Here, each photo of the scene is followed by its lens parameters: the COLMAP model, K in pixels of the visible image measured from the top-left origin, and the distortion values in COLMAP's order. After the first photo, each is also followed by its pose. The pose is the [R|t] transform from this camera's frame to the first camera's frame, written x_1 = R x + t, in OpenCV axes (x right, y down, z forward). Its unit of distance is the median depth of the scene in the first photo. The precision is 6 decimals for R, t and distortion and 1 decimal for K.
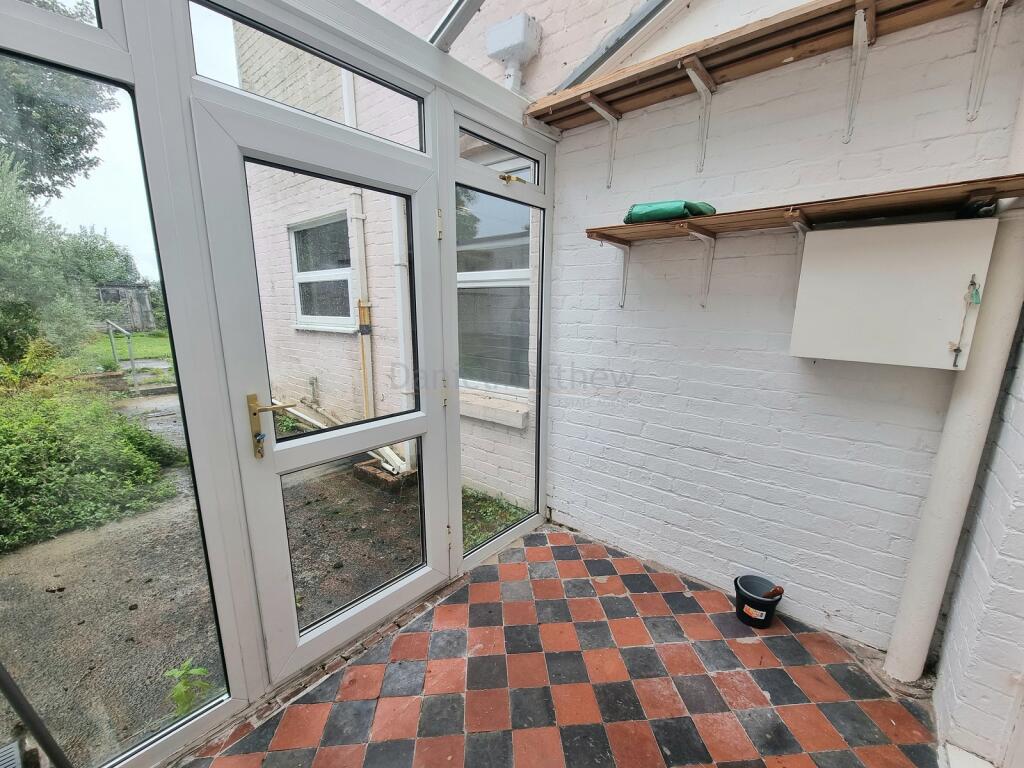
lens RADIAL K [[421.4, 0, 517.5], [0, 421.4, 396.8], [0, 0, 1]] dist [-0.001419, -0.000103]
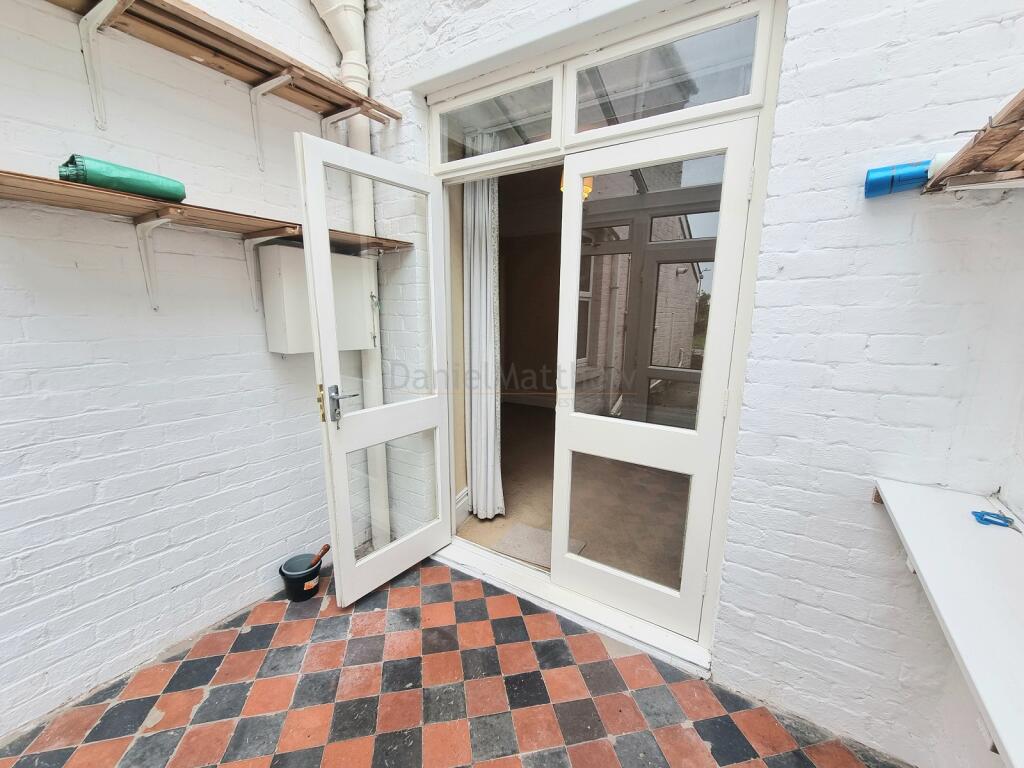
lens RADIAL K [[421.4, 0, 517.5], [0, 421.4, 396.8], [0, 0, 1]] dist [-0.001419, -0.000103]
pose [[-0.124978, -0.210483, 0.969576, -0.492268], [0.193187, 0.953371, 0.231867, -0.115138], [-0.973170, 0.216287, -0.078488, 0.453309]]
